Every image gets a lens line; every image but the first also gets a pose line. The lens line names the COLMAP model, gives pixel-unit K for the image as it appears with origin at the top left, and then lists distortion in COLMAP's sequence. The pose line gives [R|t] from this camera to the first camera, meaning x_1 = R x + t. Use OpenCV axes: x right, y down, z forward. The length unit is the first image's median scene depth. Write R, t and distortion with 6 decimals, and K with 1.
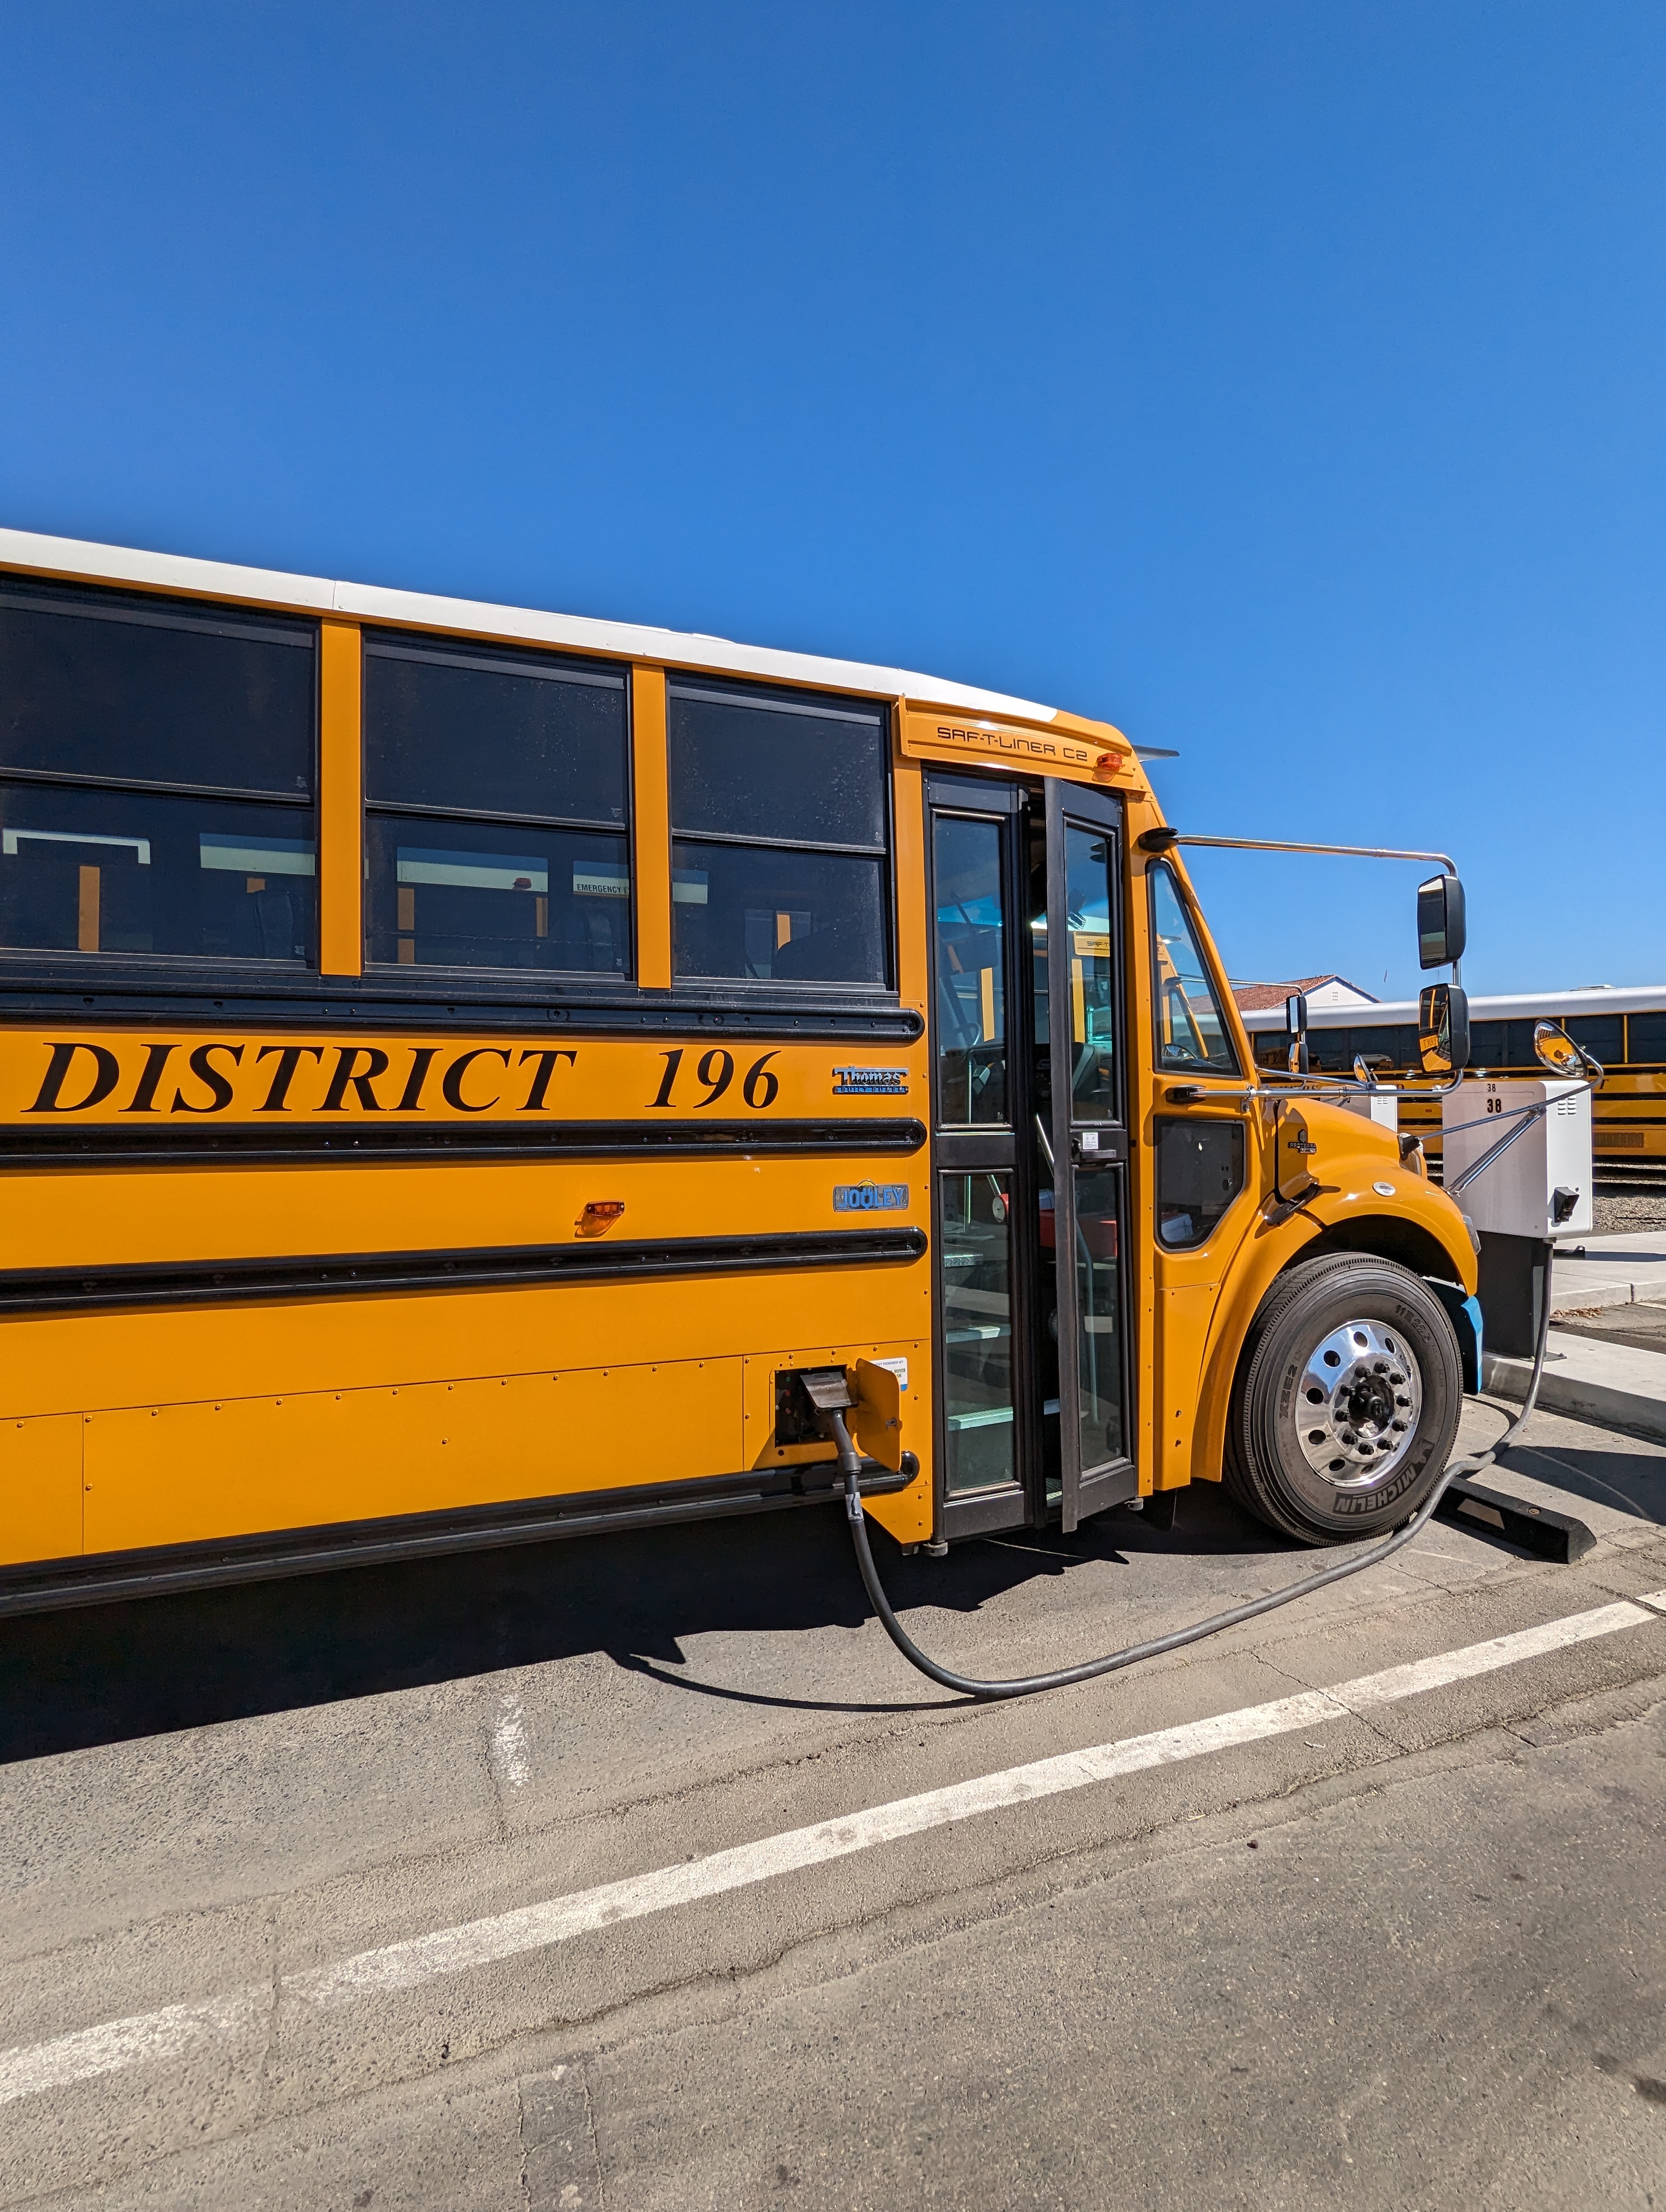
lens RADIAL K [[1067.3, 0, 833.1], [0, 1067.3, 1093.7], [0, 0, 1]] dist [-0.003400, 0.000243]
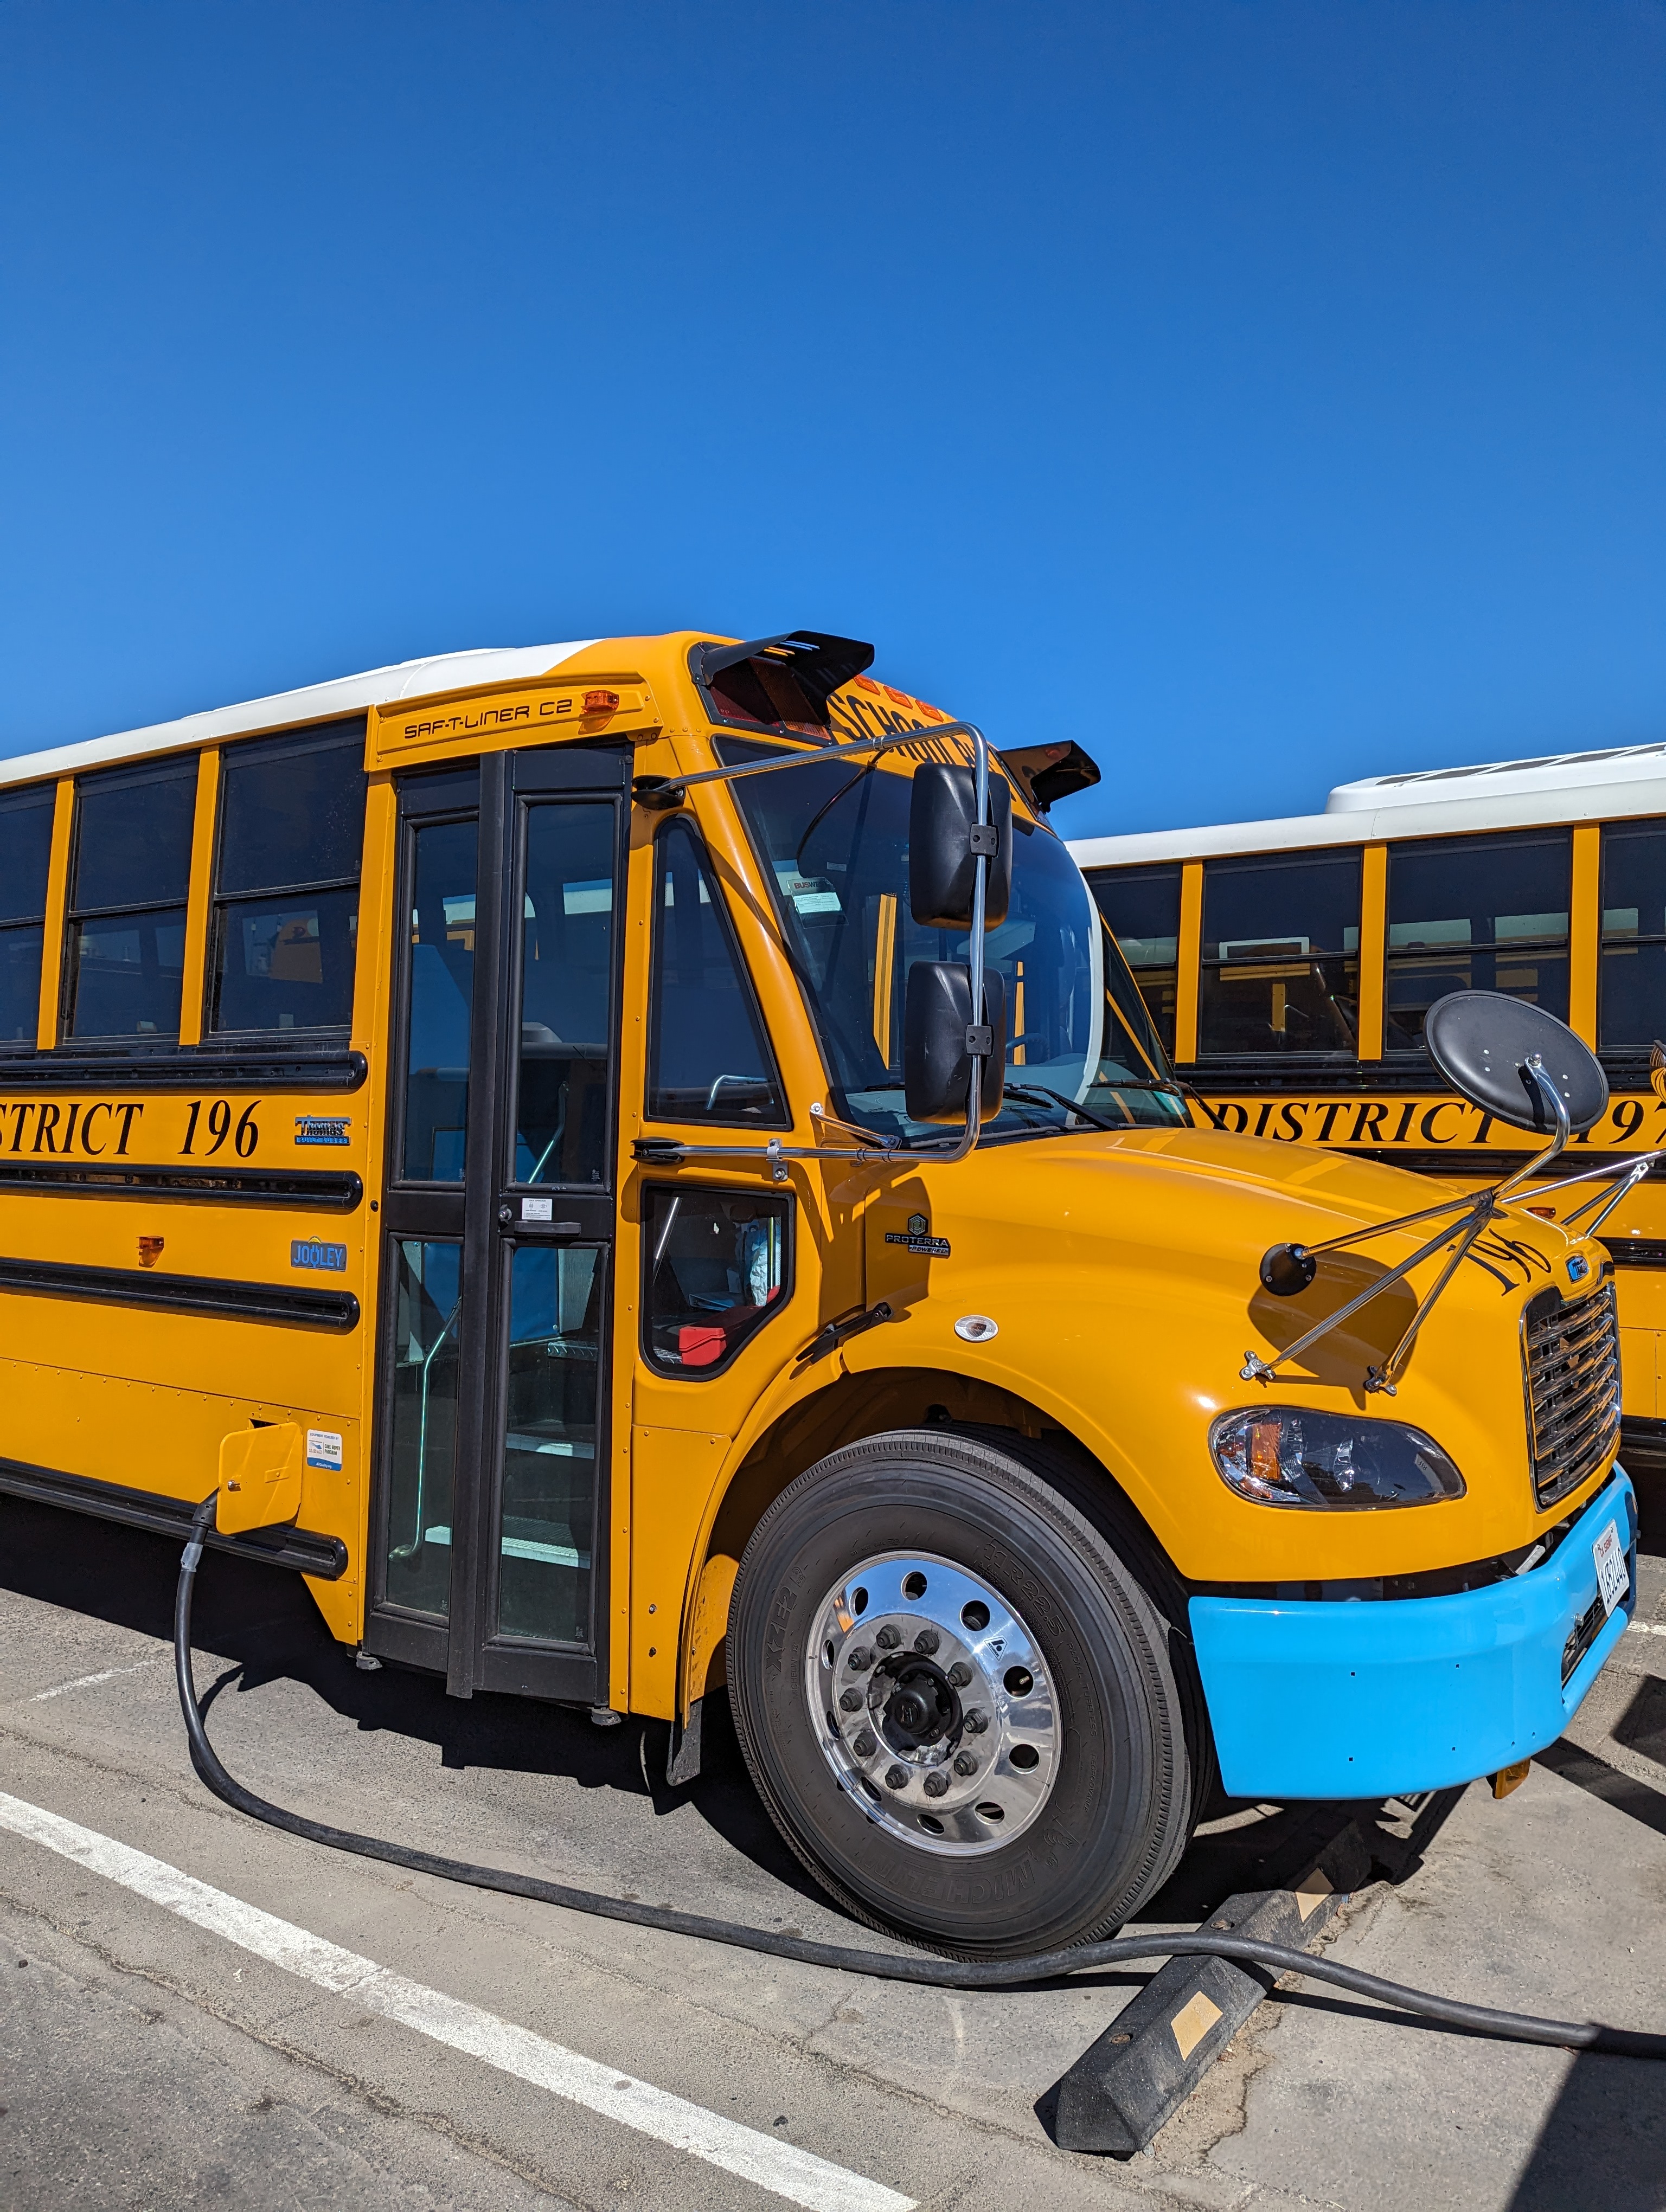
lens RADIAL K [[1563.2, 0, 833.3], [0, 1563.2, 1114.4], [0, 0, 1]] dist [0.061193, -0.064982]
pose [[0.560793, -0.003983, -0.827946, 1.460103], [-0.008301, 0.999911, -0.010433, -0.015977], [0.827914, 0.012724, 0.560710, 0.608573]]
